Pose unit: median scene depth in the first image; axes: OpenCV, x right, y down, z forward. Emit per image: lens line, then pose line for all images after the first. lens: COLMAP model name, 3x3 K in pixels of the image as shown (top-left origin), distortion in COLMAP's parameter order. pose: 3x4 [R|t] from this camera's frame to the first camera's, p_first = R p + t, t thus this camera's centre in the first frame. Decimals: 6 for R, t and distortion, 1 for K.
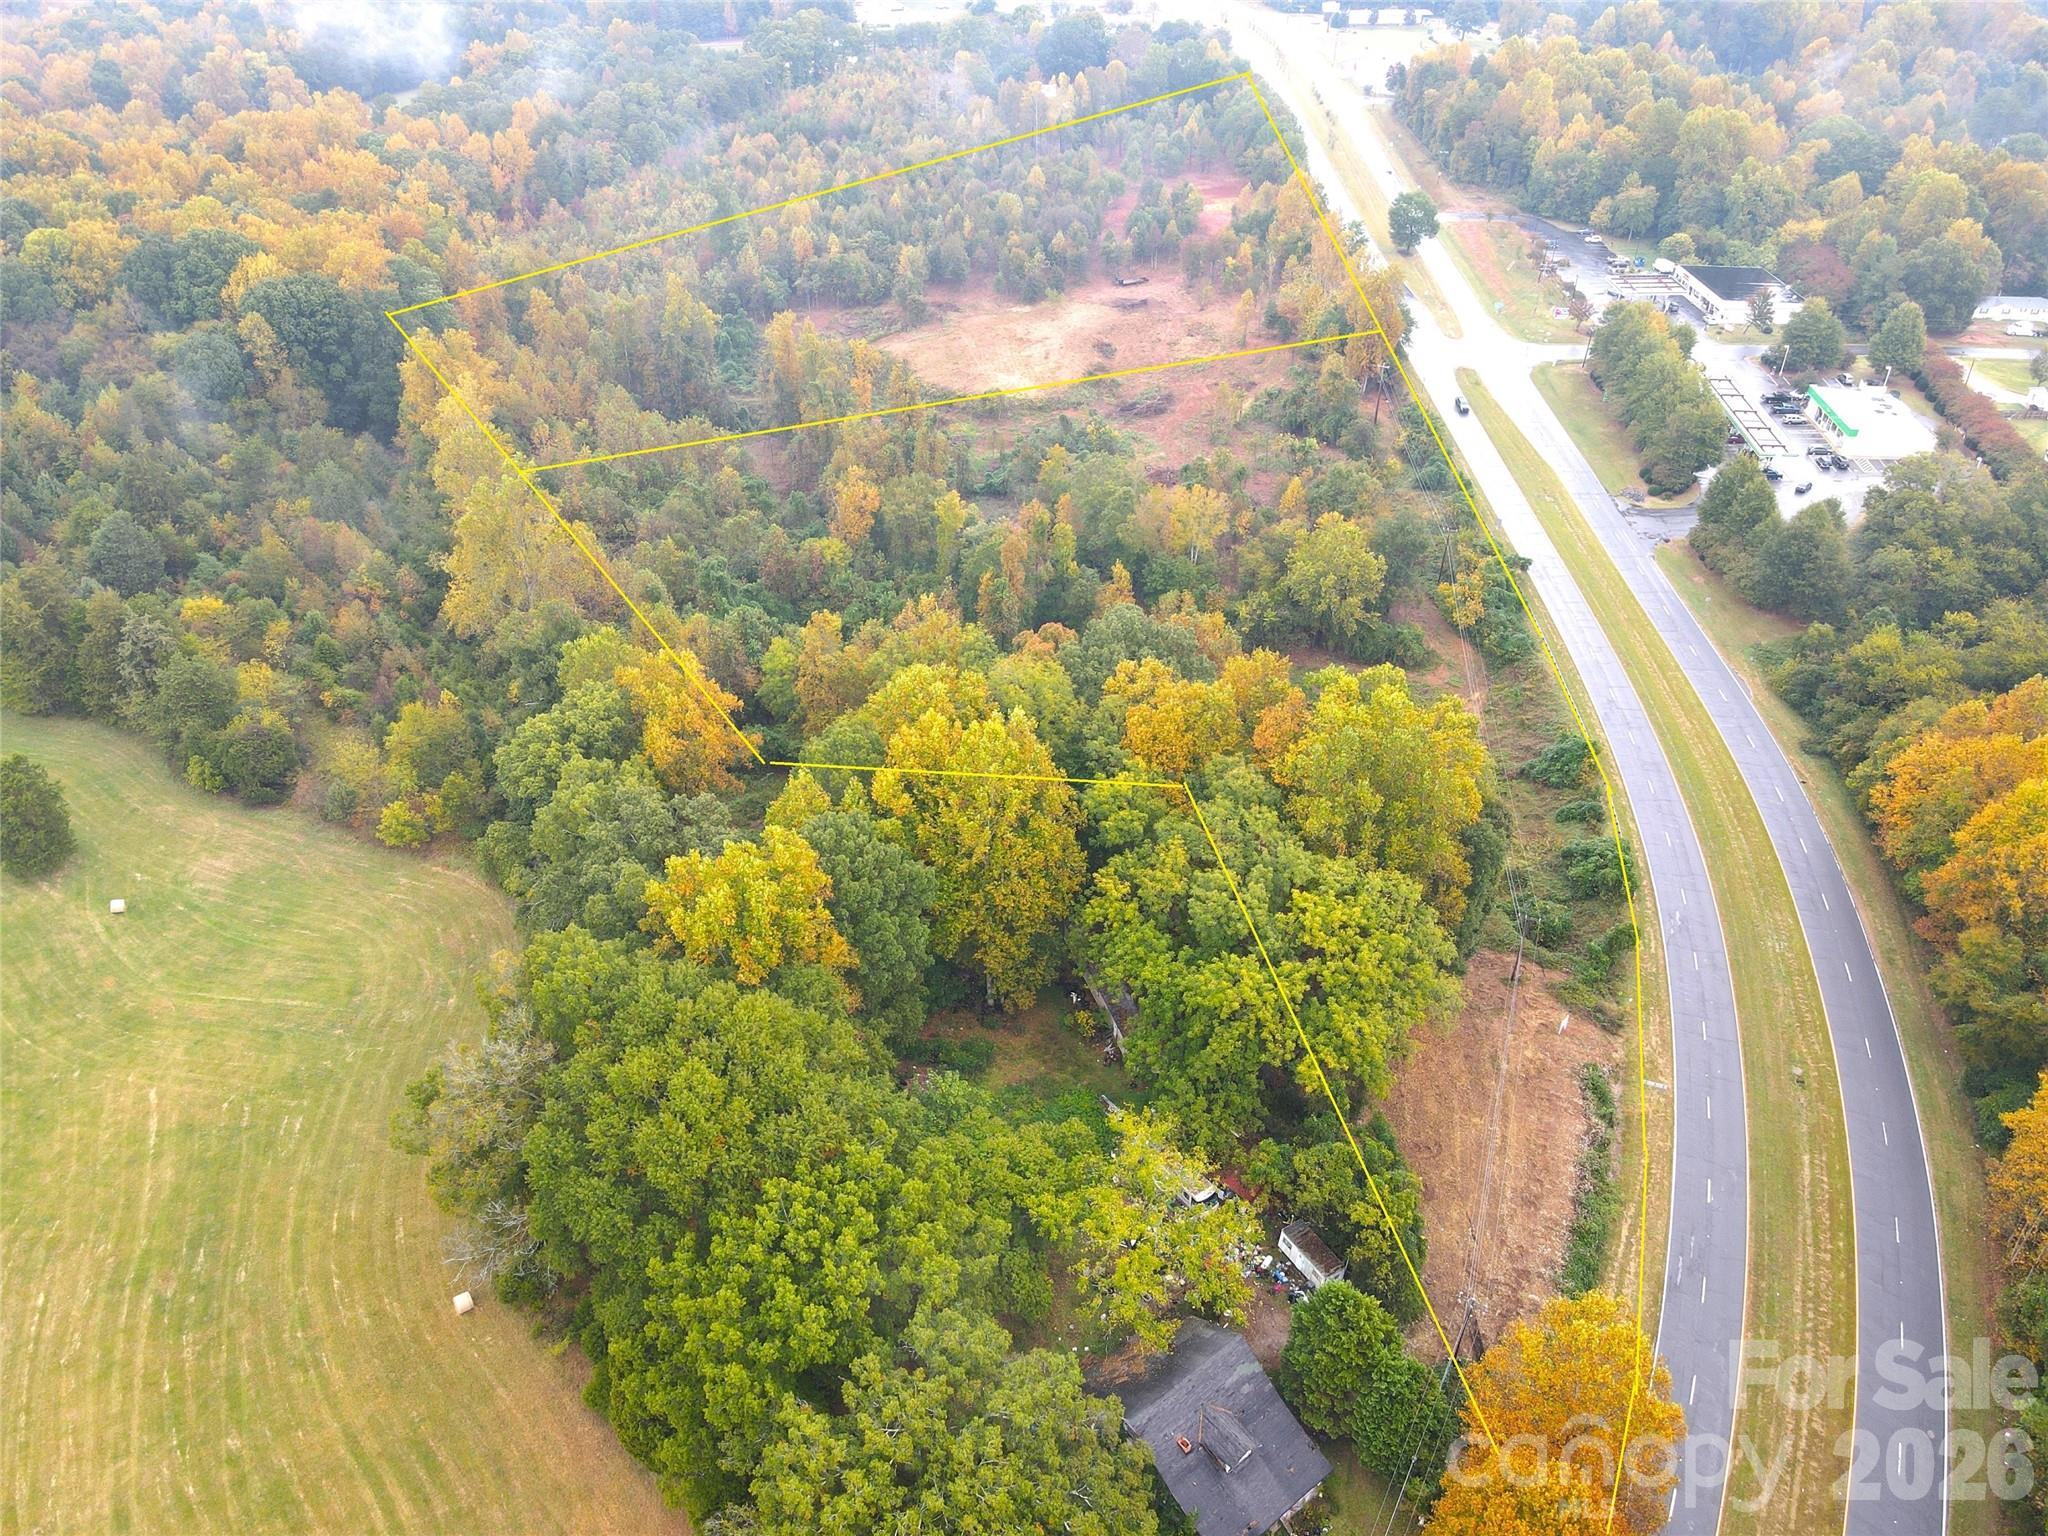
lens RADIAL K [[1503.0, 0, 1003.2], [0, 1503.0, 767.7], [0, 0, 1]] dist [0.013088, 0.012775]
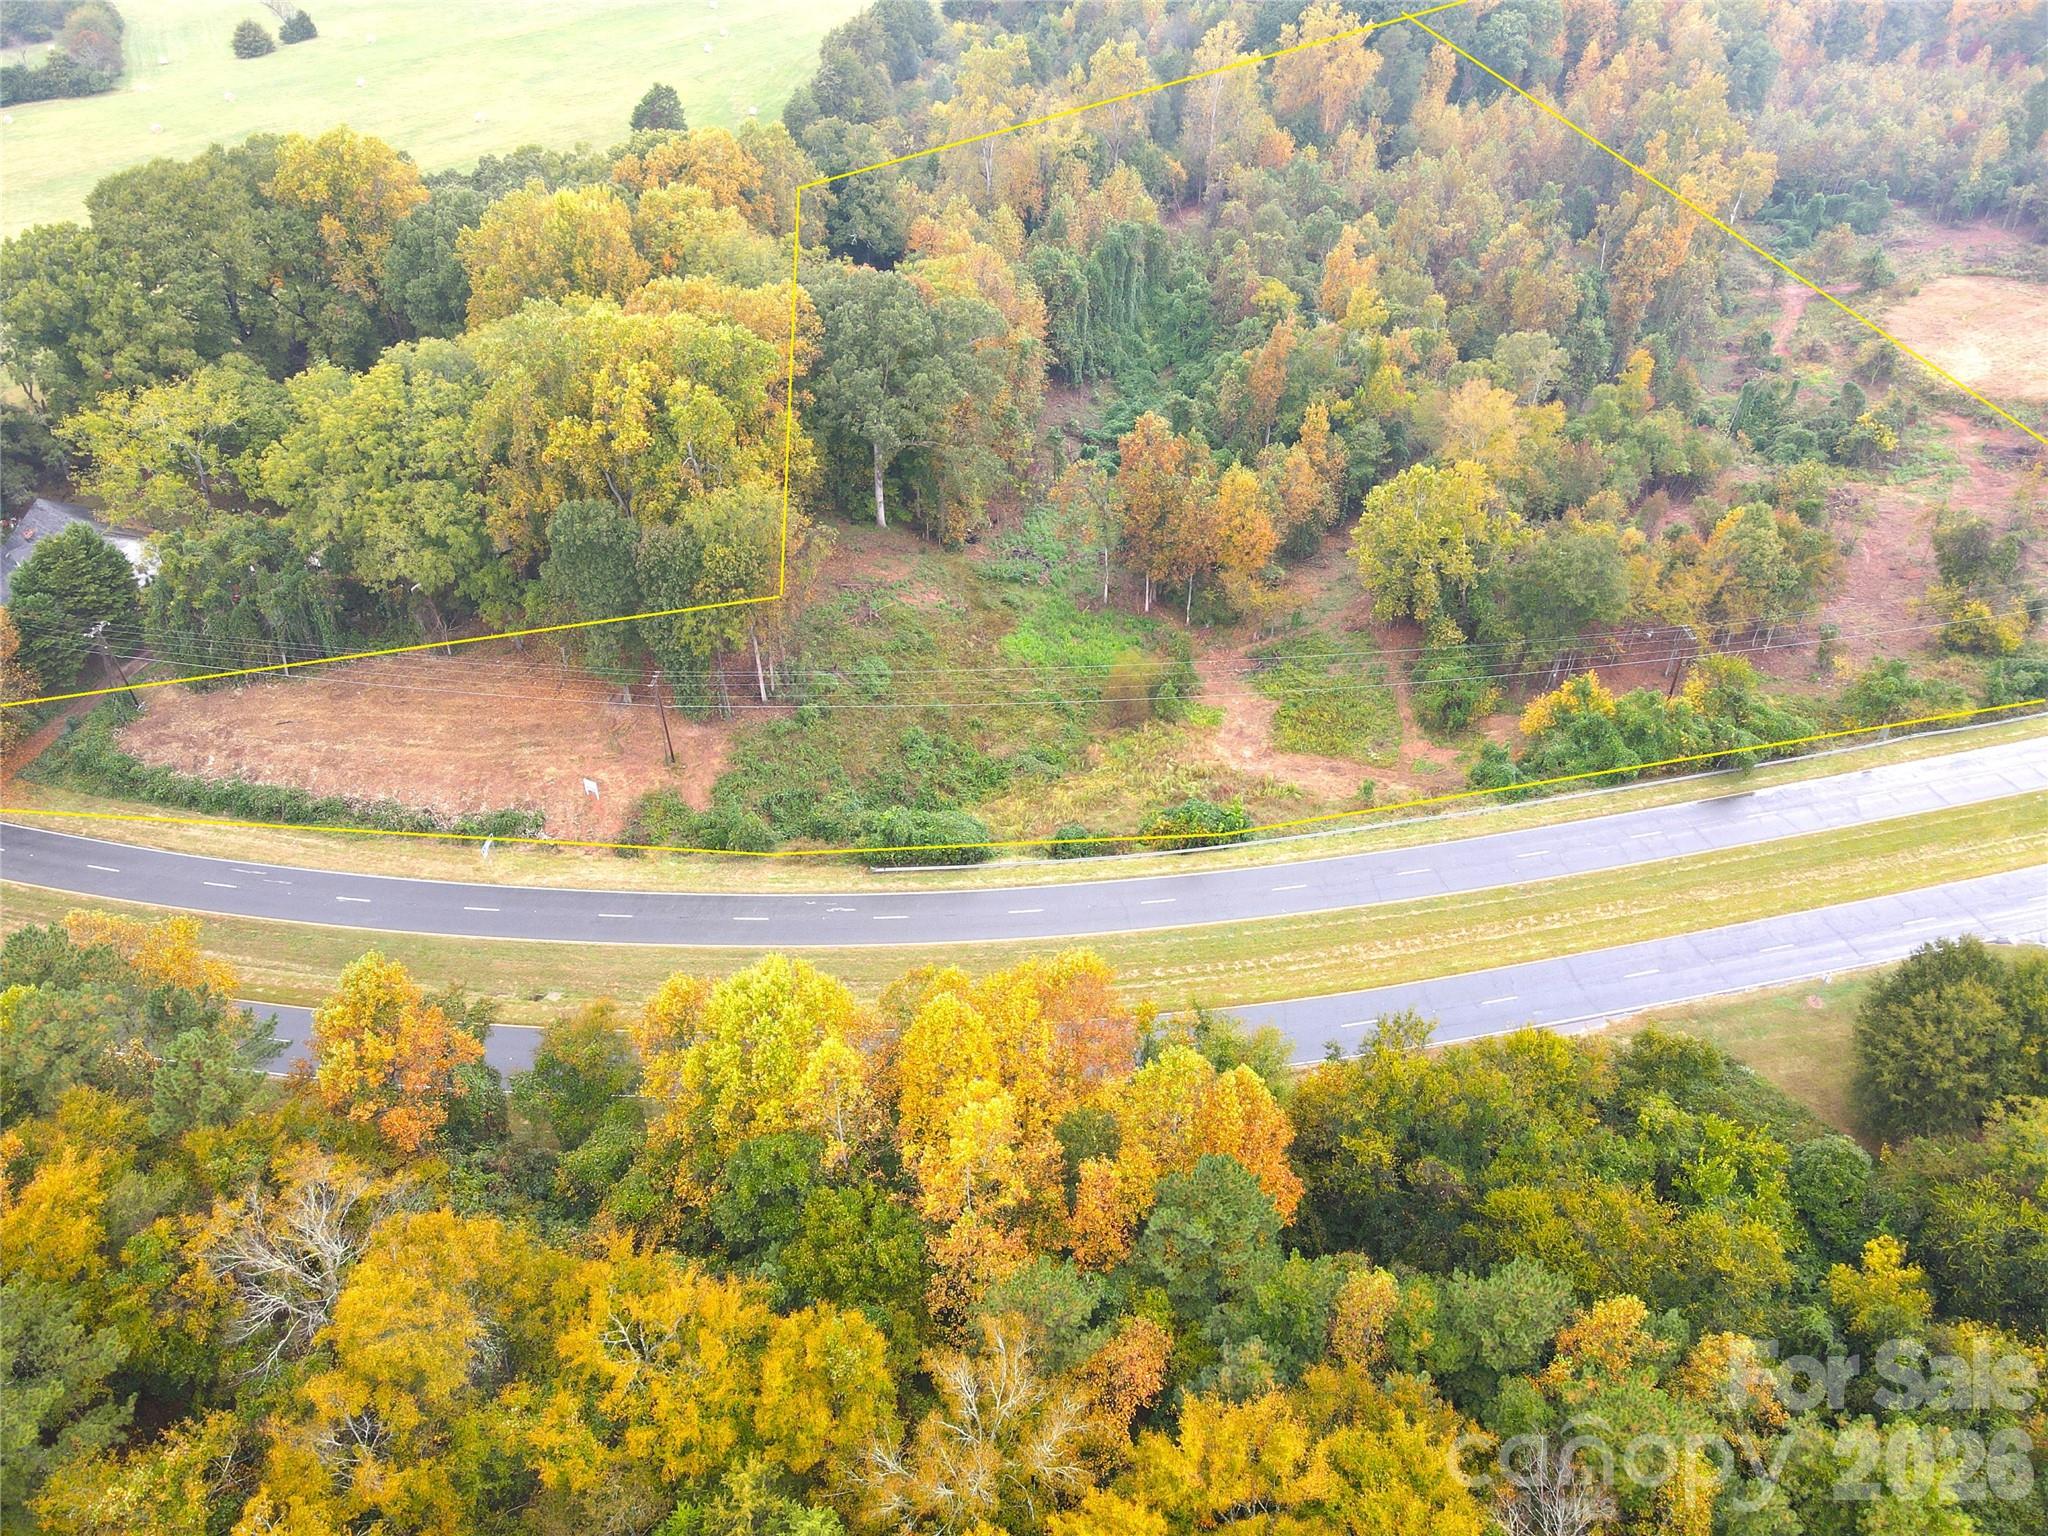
lens RADIAL K [[1503.0, 0, 1009.7], [0, 1503.0, 752.8], [0, 0, 1]] dist [0.013088, 0.012775]
pose [[0.269516, 0.593924, -0.758034, 0.692015], [-0.552146, 0.740229, 0.383660, -0.198709], [0.788984, 0.315143, 0.527437, 0.464615]]
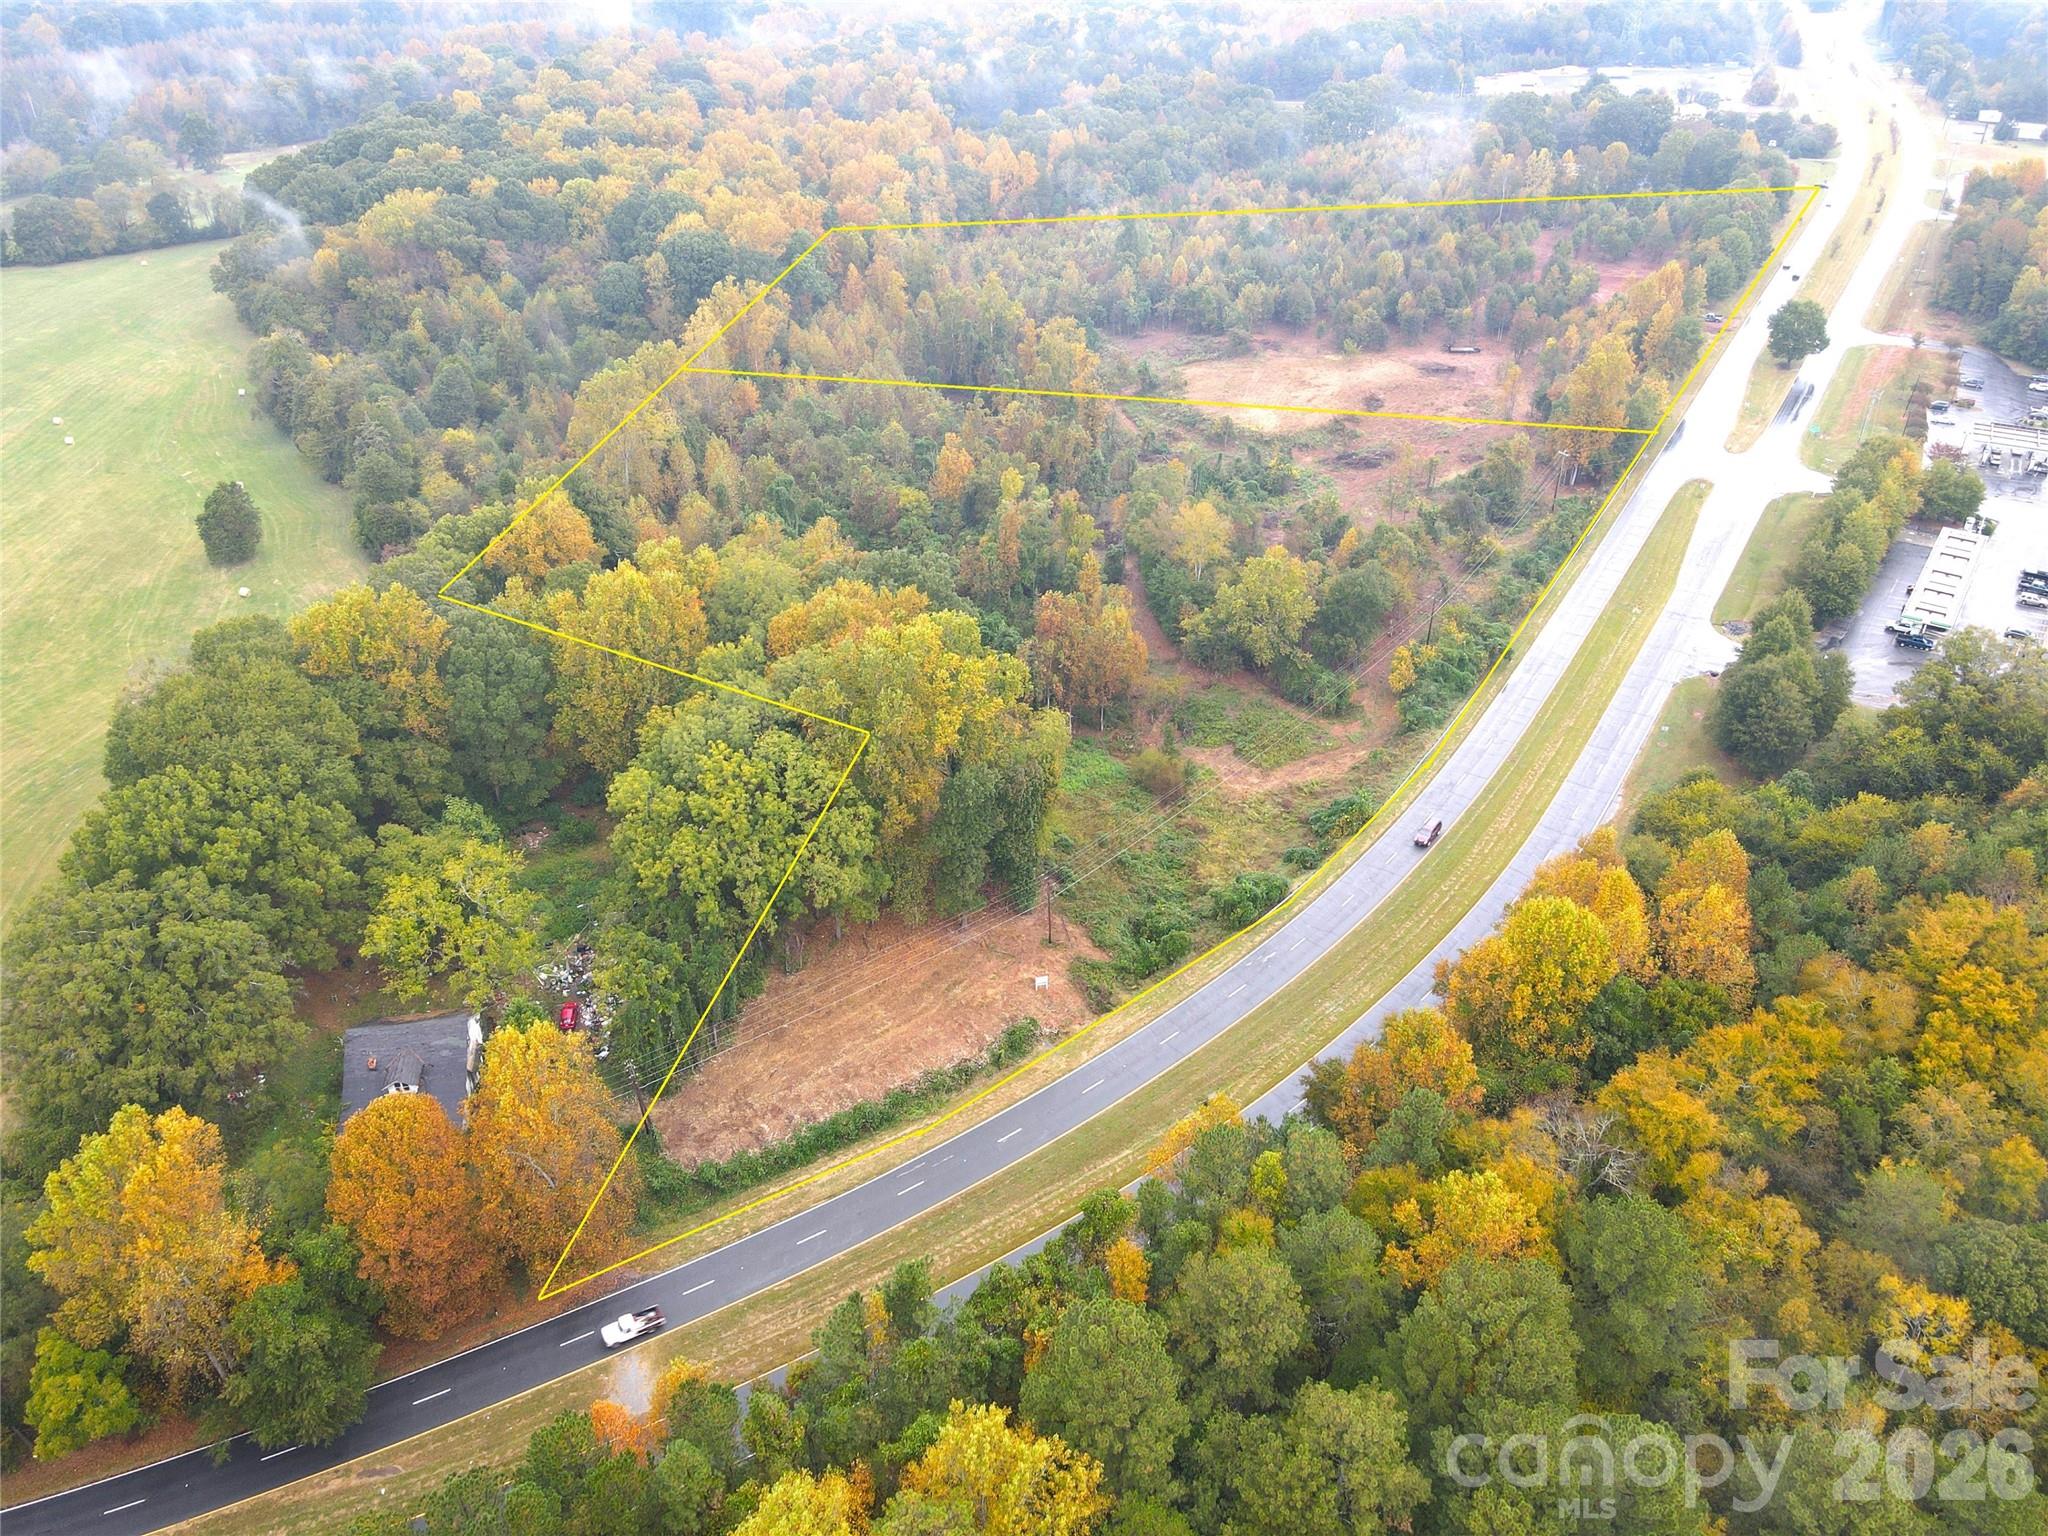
lens RADIAL K [[1503.0, 0, 1011.2], [0, 1503.0, 761.8], [0, 0, 1]] dist [0.013088, 0.012775]
pose [[0.863687, 0.268057, -0.426839, 0.492452], [-0.285079, 0.958181, 0.024899, -0.001231], [0.415663, 0.100178, 0.903985, 0.001015]]
